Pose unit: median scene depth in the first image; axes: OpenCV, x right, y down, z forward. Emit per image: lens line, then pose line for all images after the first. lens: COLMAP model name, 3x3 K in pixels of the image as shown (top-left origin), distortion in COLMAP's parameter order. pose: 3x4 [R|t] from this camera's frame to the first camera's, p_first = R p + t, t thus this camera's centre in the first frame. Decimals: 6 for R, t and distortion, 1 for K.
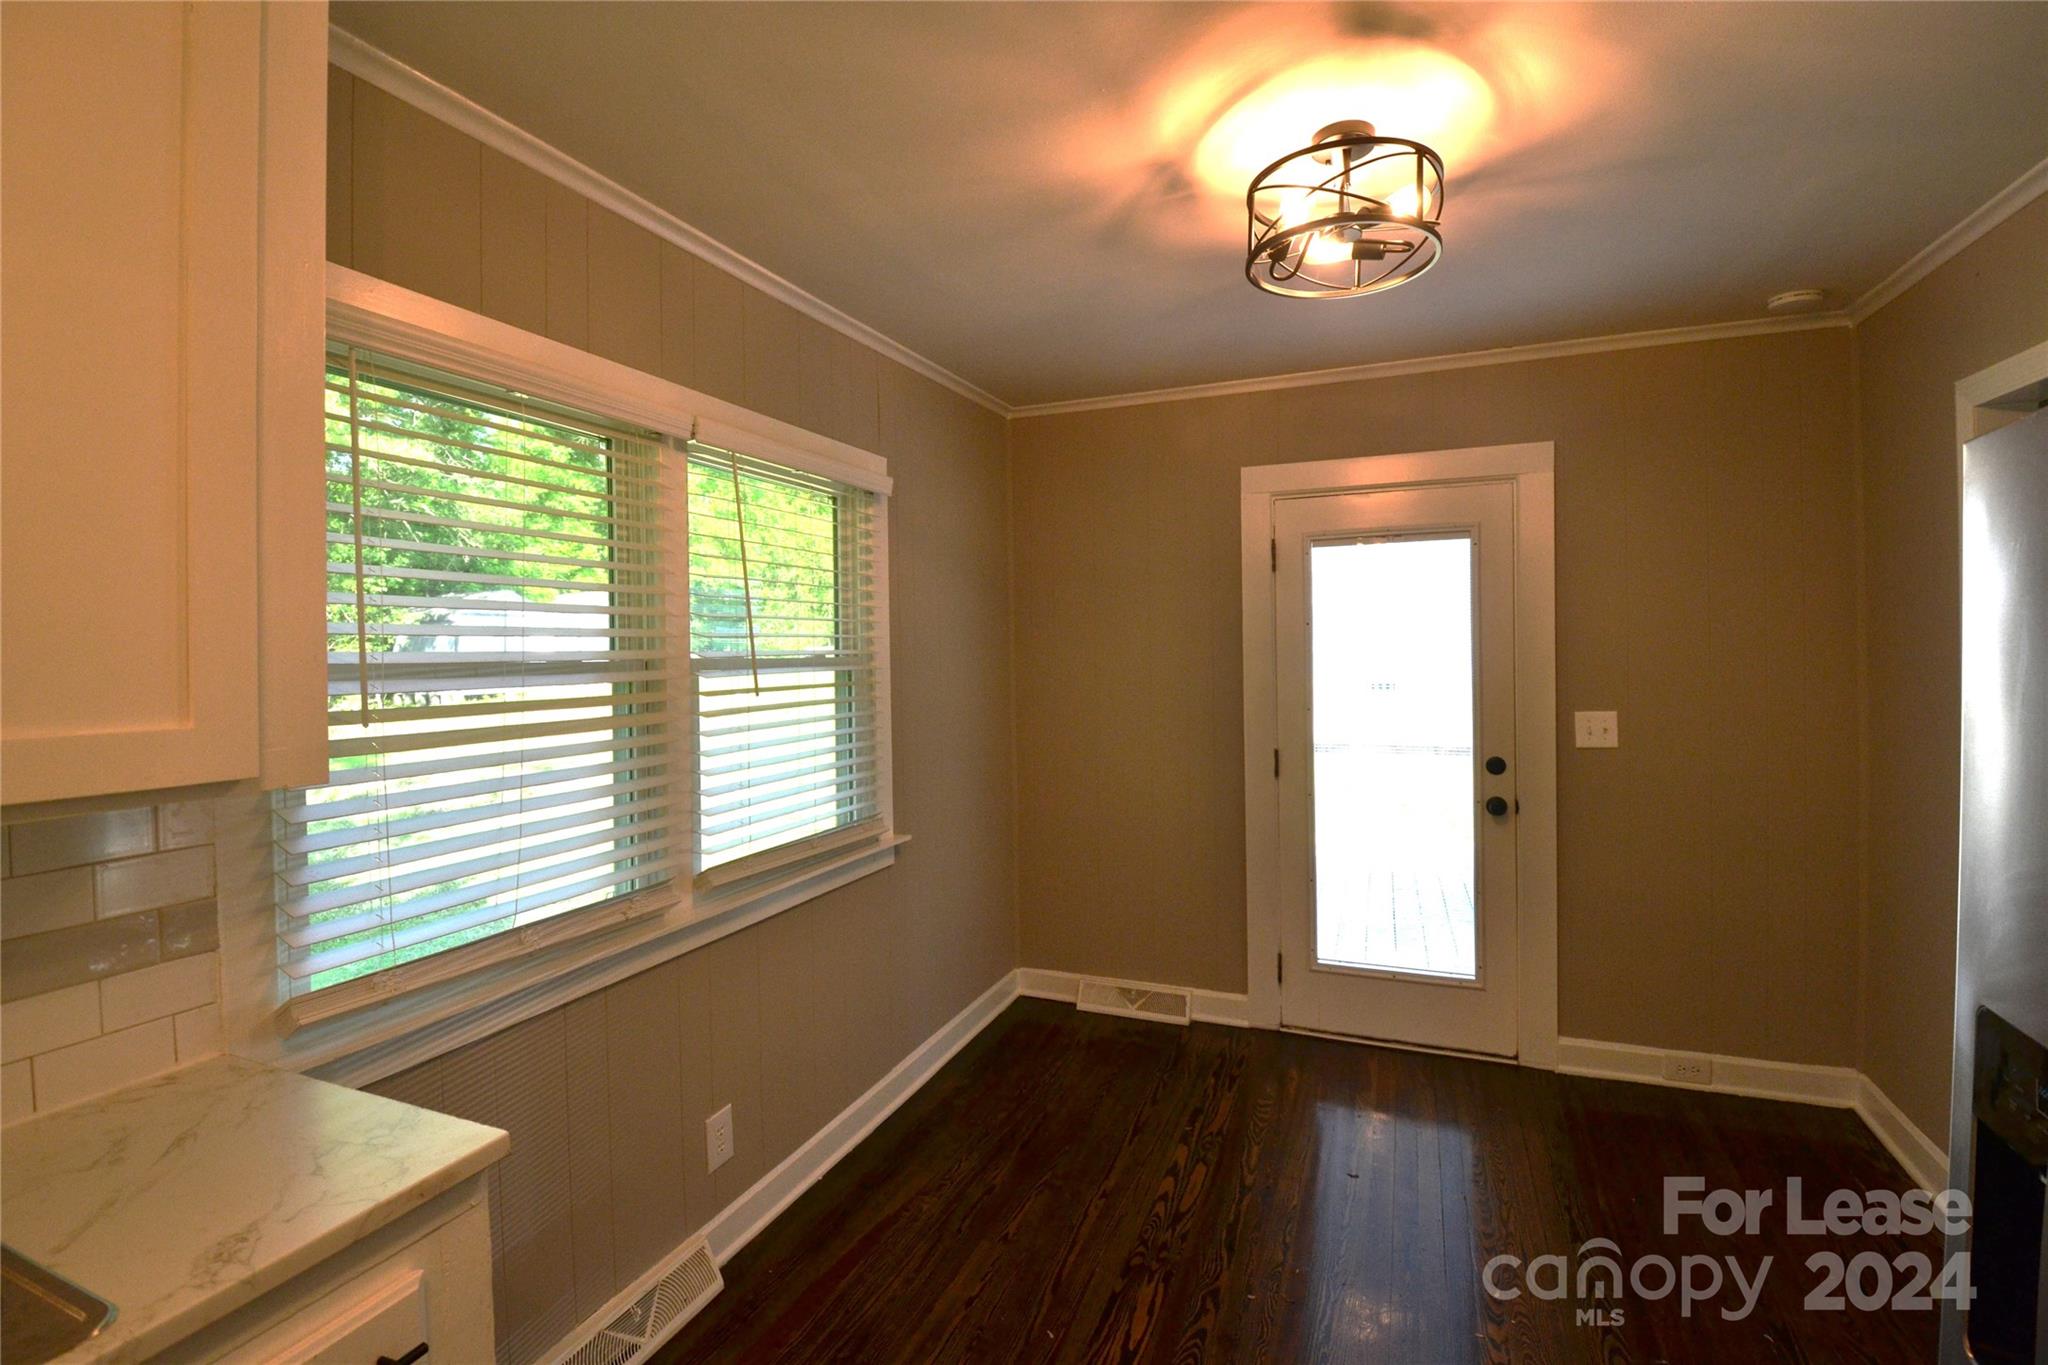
lens RADIAL K [[910.6, 0, 1017.6], [0, 910.6, 666.2], [0, 0, 1]] dist [-0.010094, -0.007375]
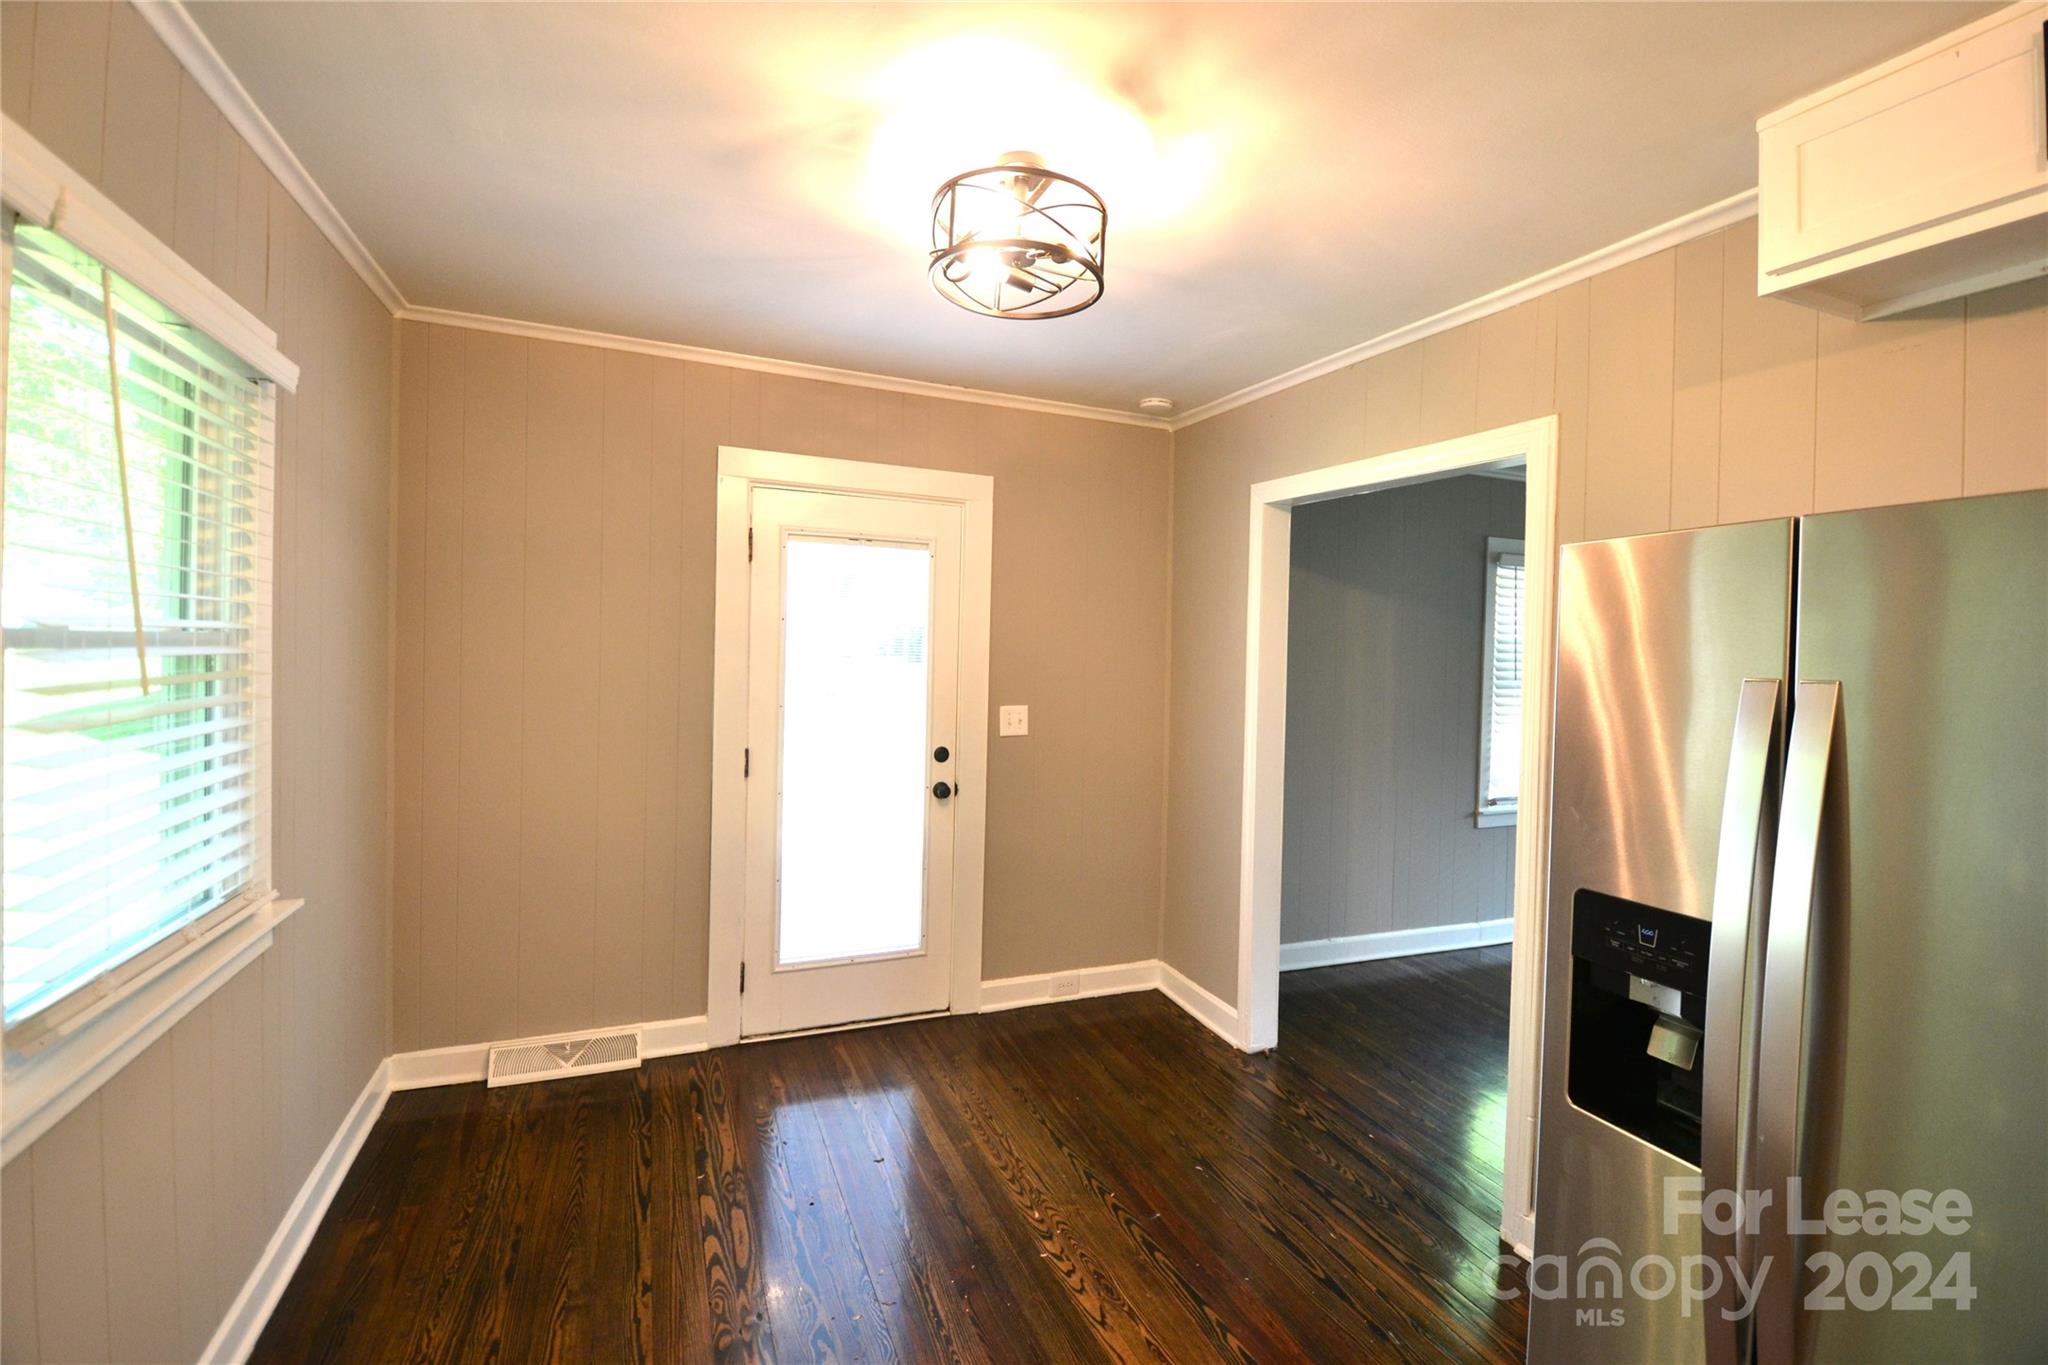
lens RADIAL K [[910.6, 0, 1033.0], [0, 910.6, 666.6], [0, 0, 1]] dist [-0.010094, -0.007375]
pose [[0.691170, 0.020154, 0.722411, -0.212248], [-0.025266, 0.999674, -0.003716, 0.001563], [-0.722250, -0.015684, 0.691454, 0.136788]]
